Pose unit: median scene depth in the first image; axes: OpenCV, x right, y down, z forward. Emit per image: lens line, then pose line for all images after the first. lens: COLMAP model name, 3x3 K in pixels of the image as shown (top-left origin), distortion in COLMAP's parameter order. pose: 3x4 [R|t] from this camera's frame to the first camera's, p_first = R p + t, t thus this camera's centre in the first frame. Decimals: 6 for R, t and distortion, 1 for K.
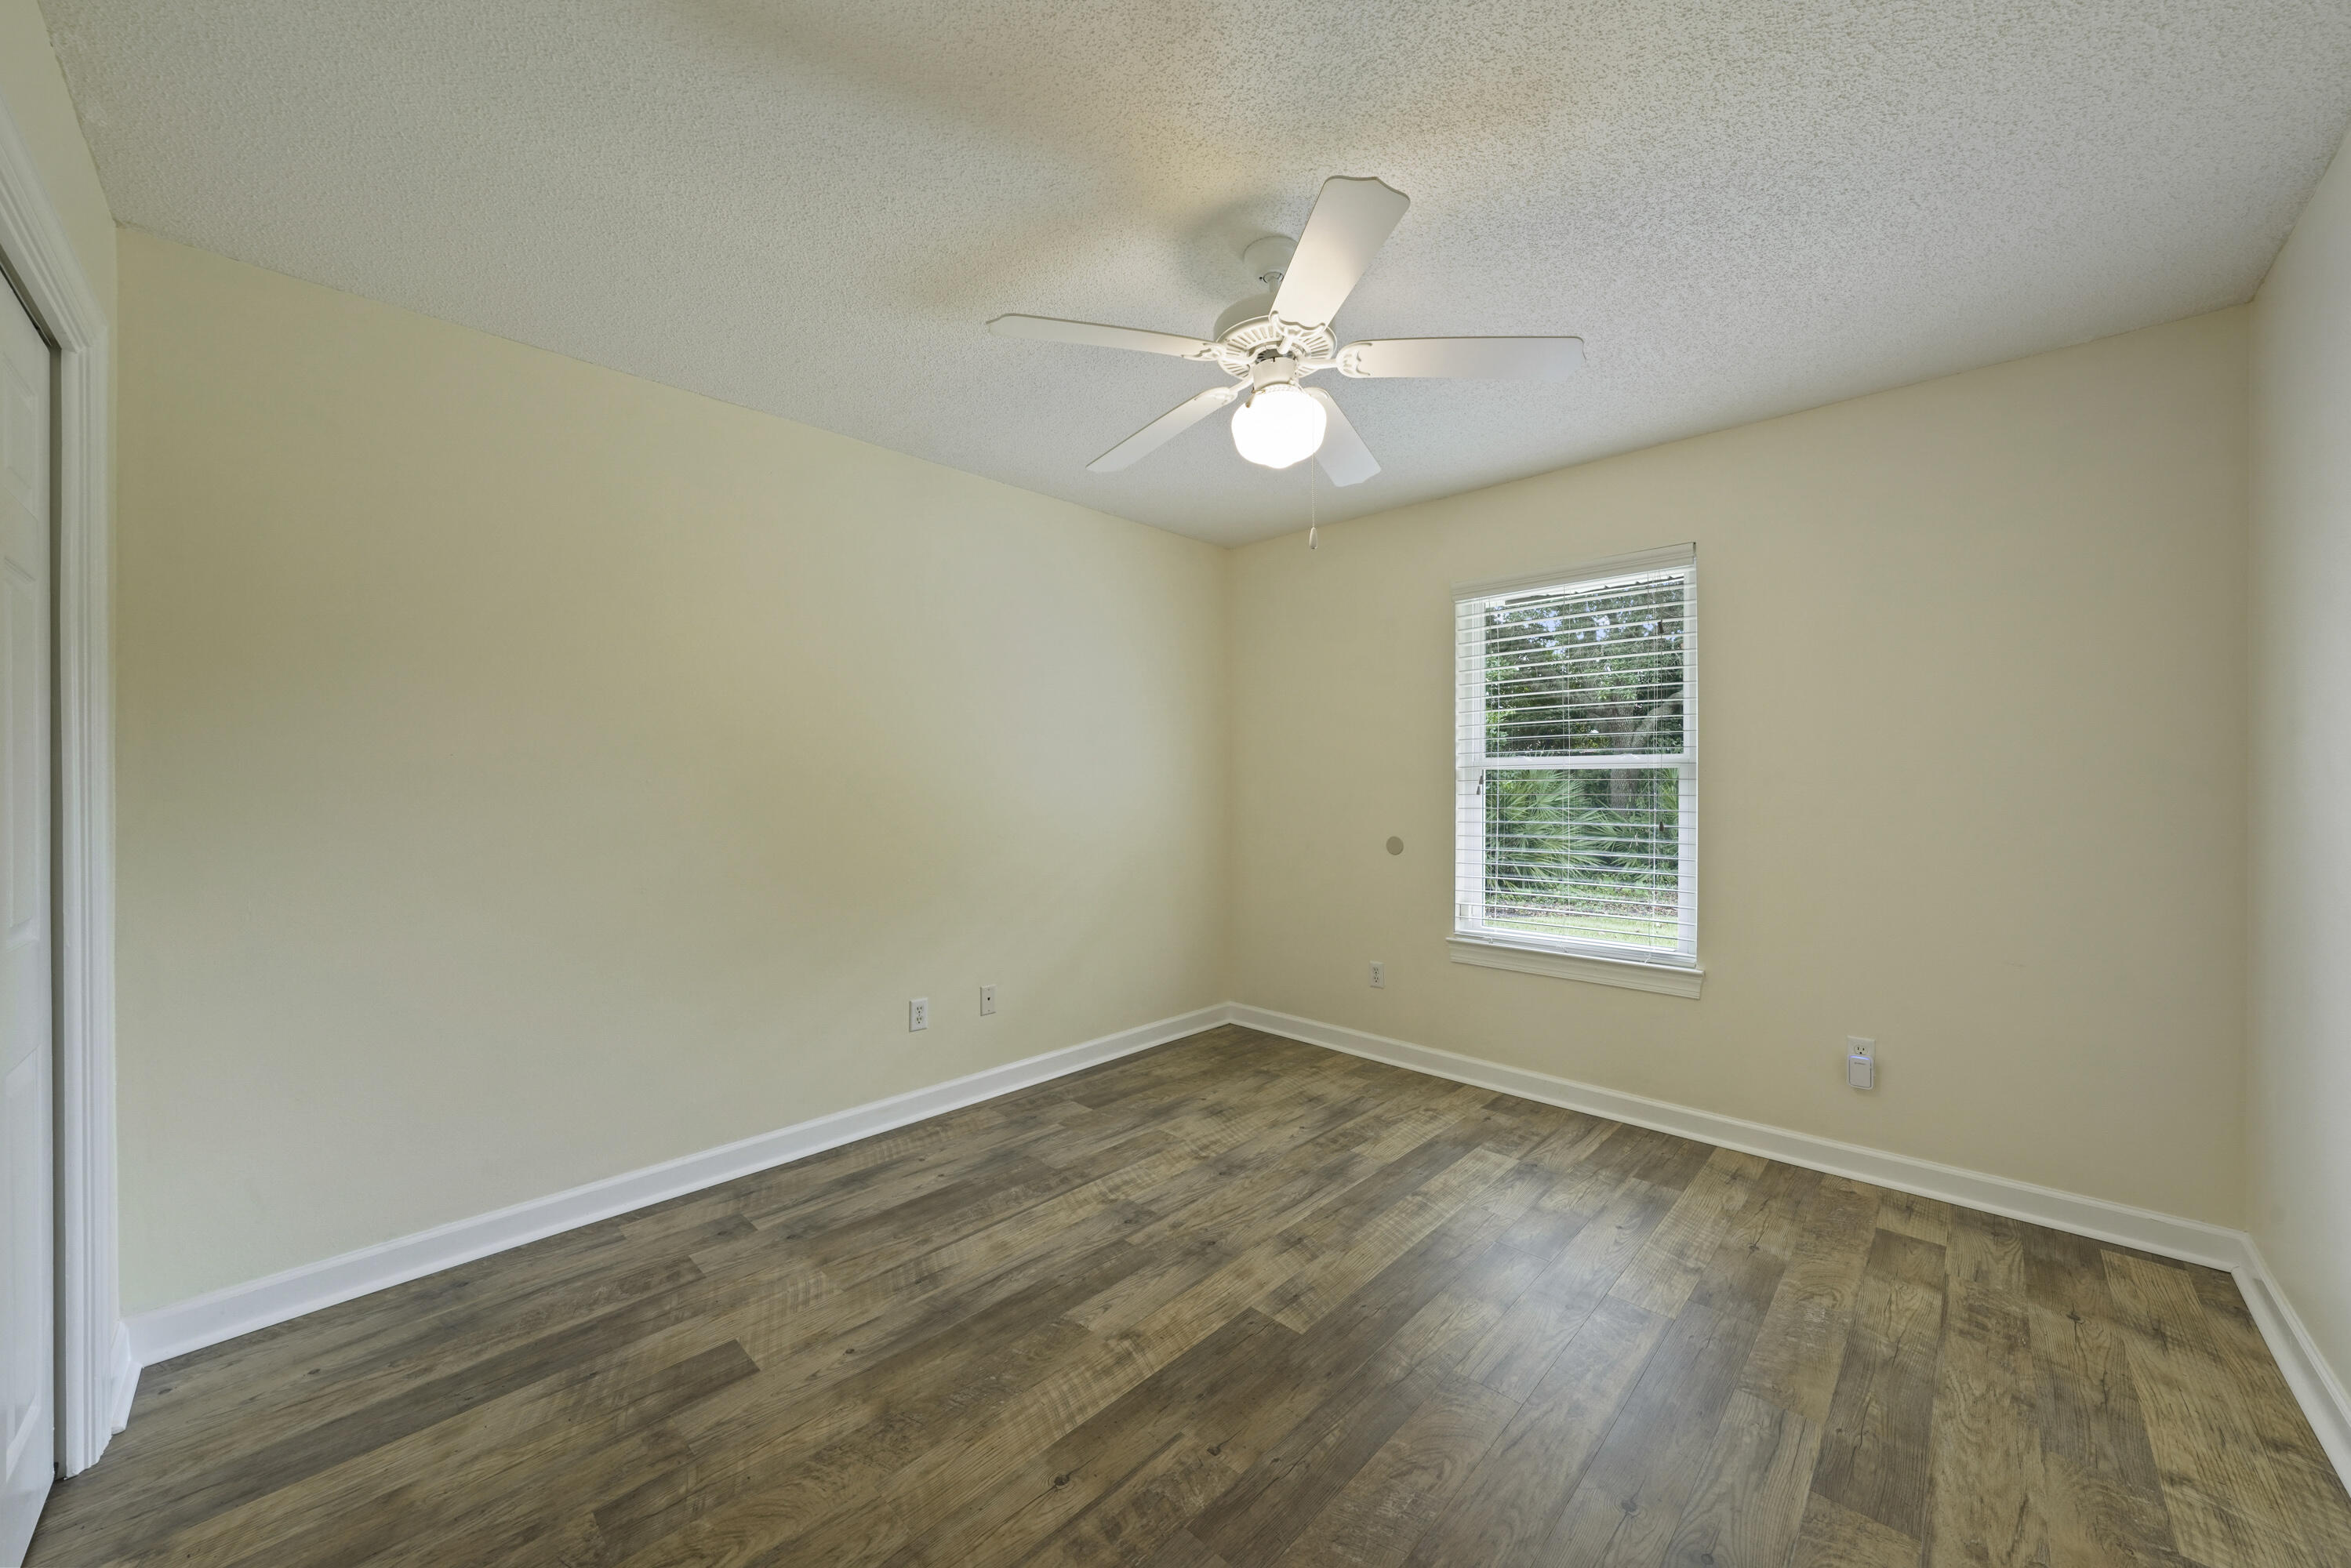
lens RADIAL K [[859.1, 0, 1181.0], [0, 859.1, 773.5], [0, 0, 1]] dist [-0.027298, 0.006534]
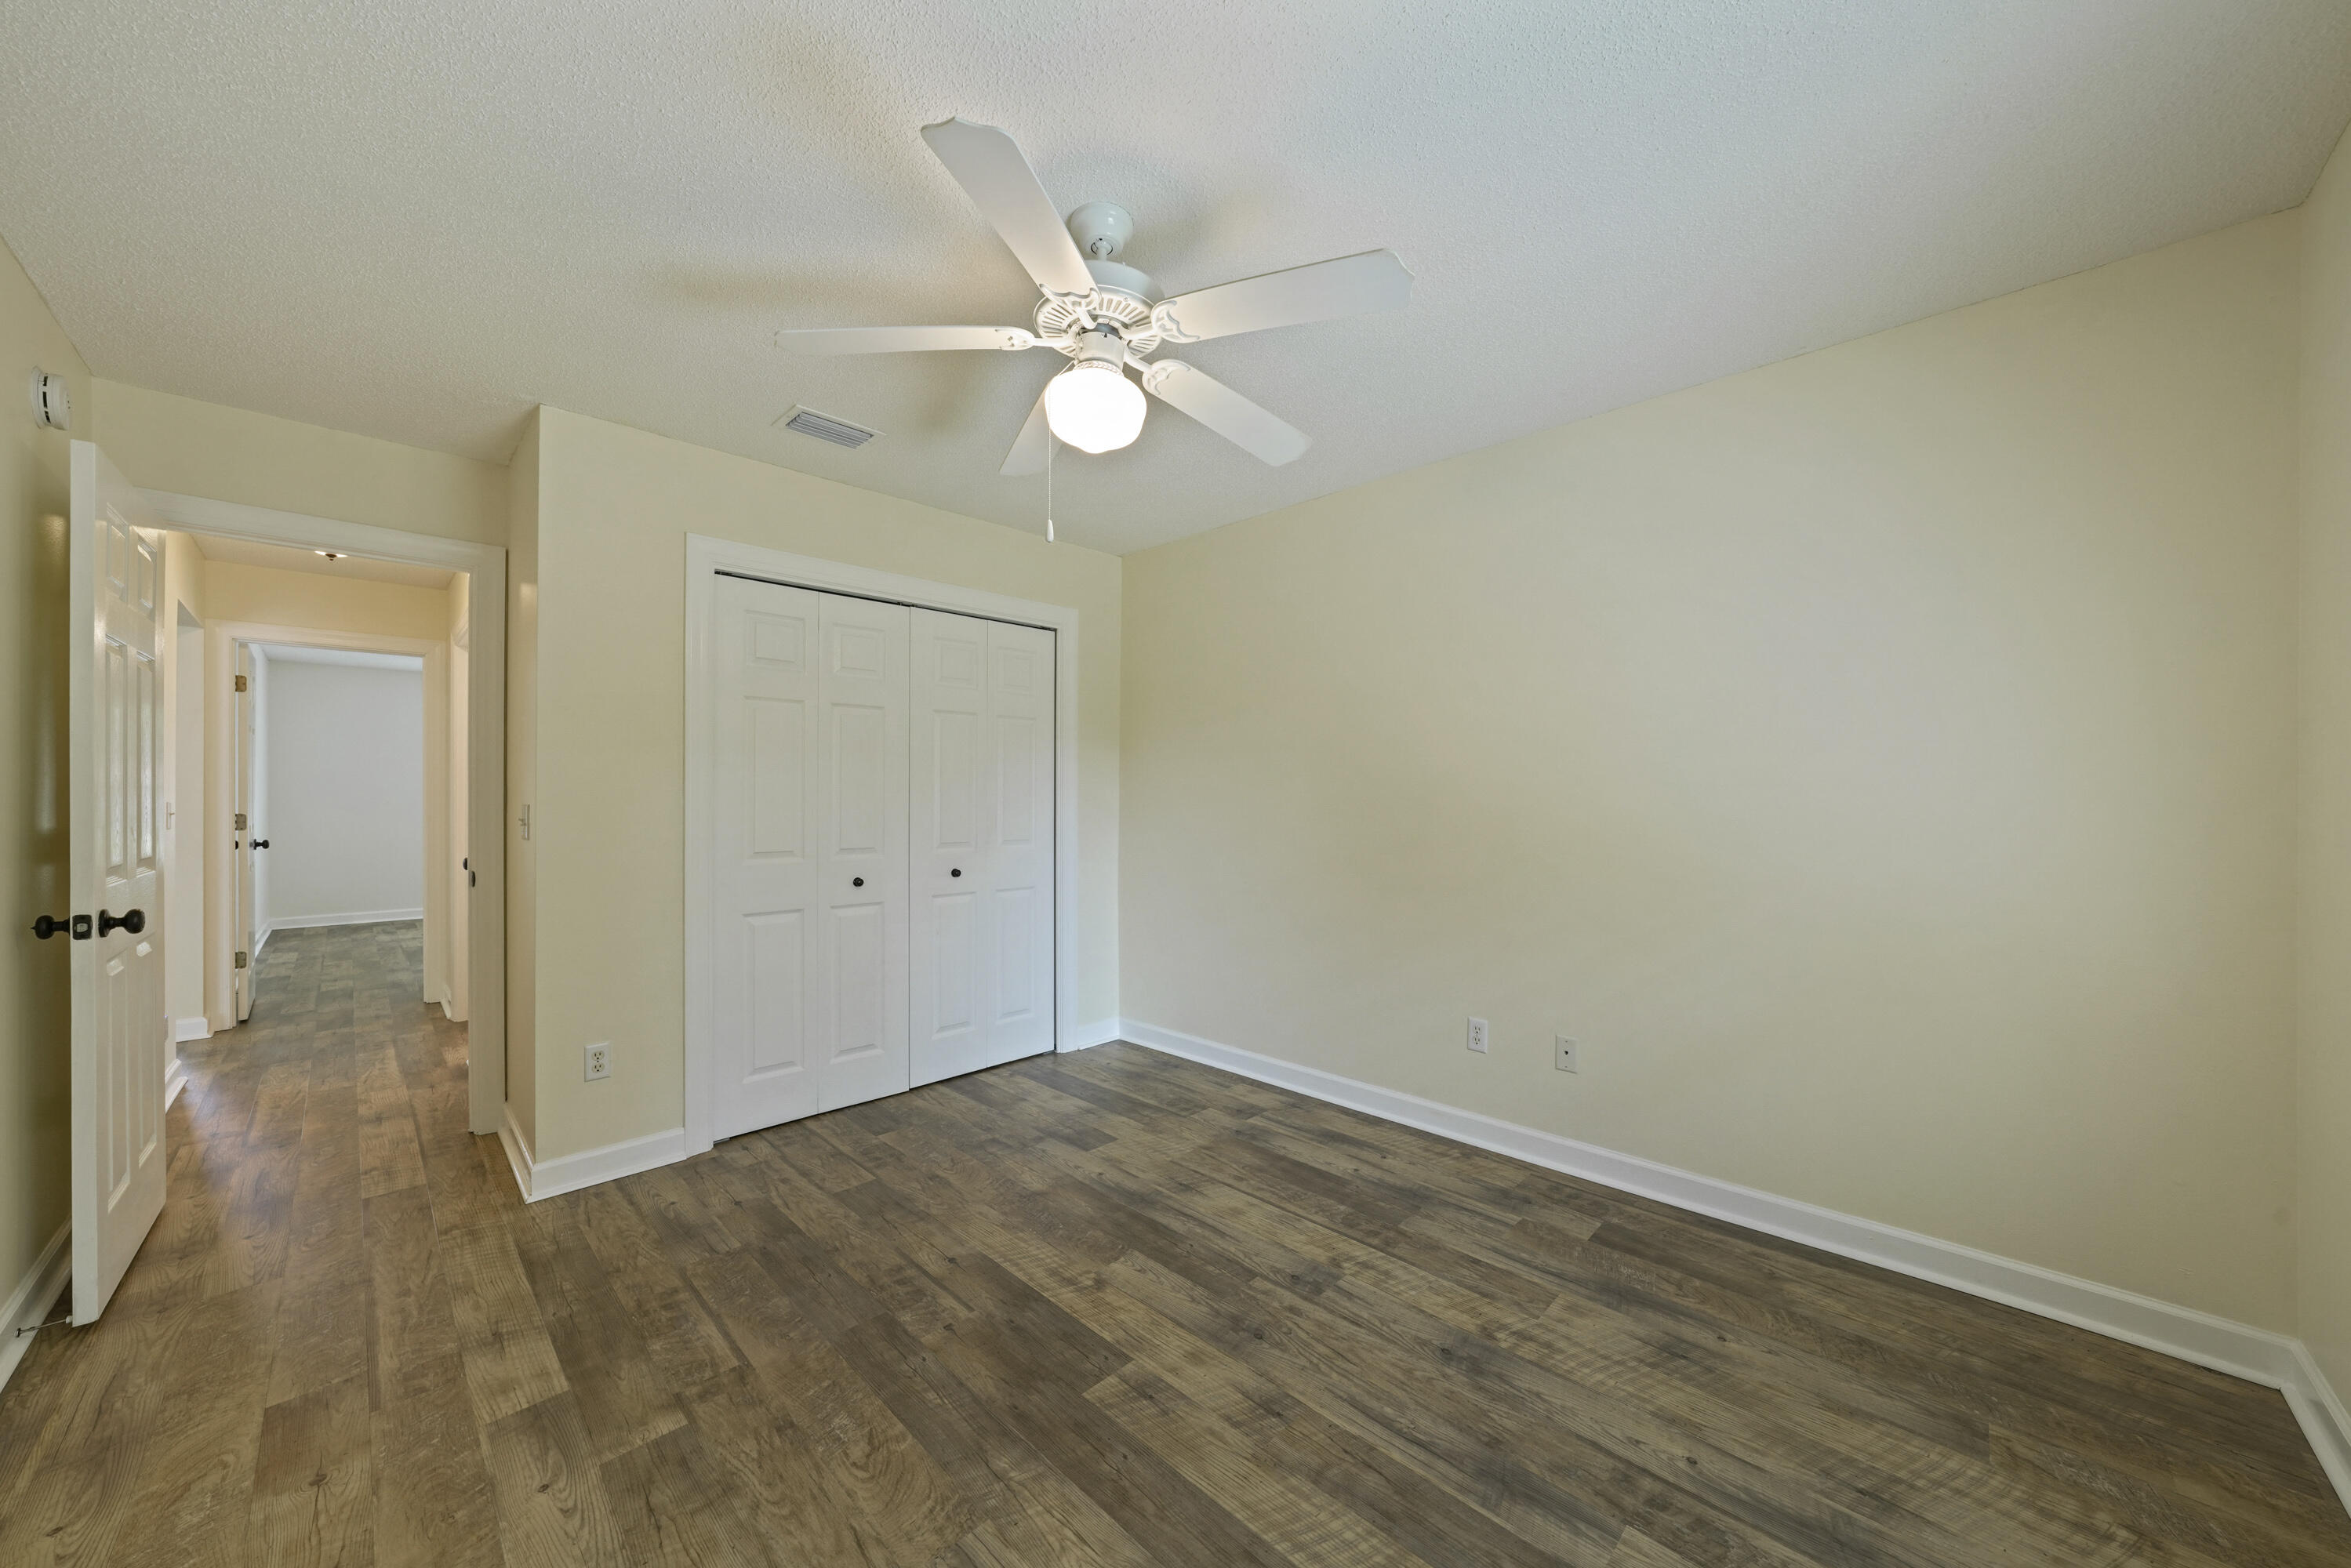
lens RADIAL K [[847.8, 0, 1191.5], [0, 847.8, 788.5], [0, 0, 1]] dist [-0.028069, 0.006931]
pose [[-0.019172, -0.001008, -0.999816, 0.939323], [0.011475, 0.999933, -0.001228, 0.004212], [0.999750, -0.011496, -0.019160, 1.024707]]
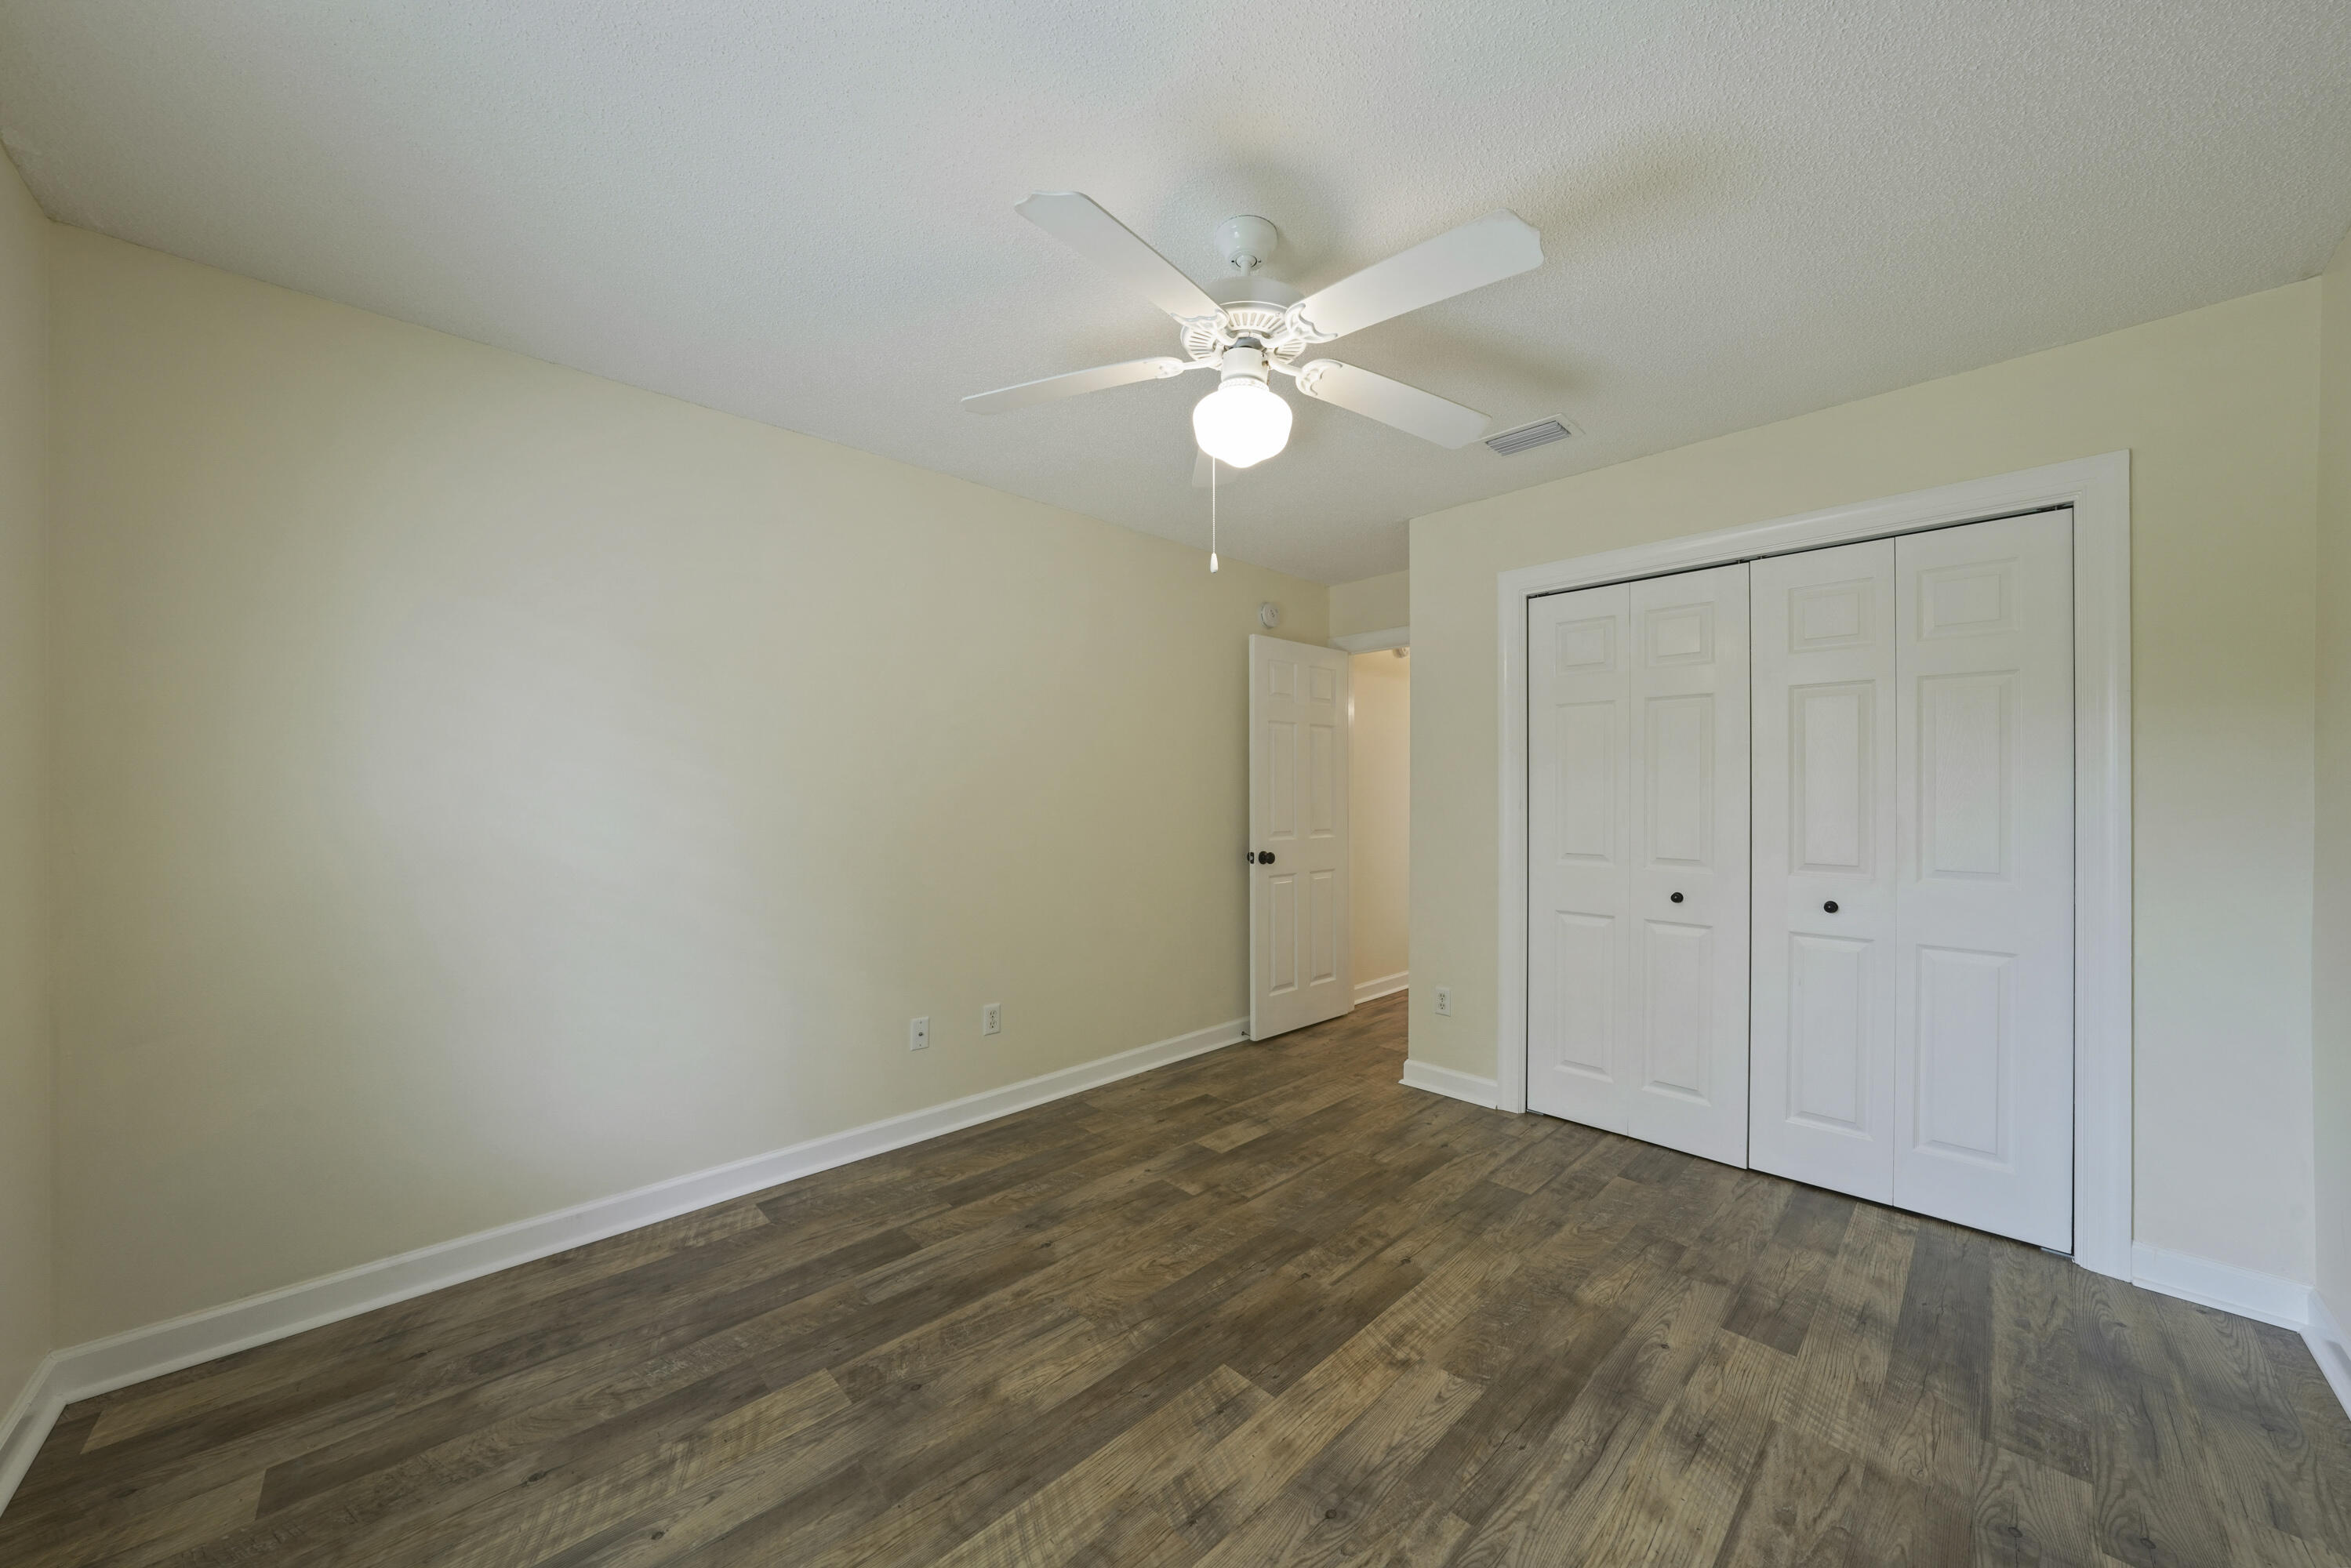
lens RADIAL K [[822.3, 0, 1175.5], [0, 822.3, 784.0], [0, 0, 1]] dist [-0.030864, 0.007317]
pose [[-0.997749, 0.005329, 0.066849, 0.117781], [0.003740, 0.999708, -0.023873, 0.012556], [-0.066957, -0.023569, -0.997477, 1.747866]]
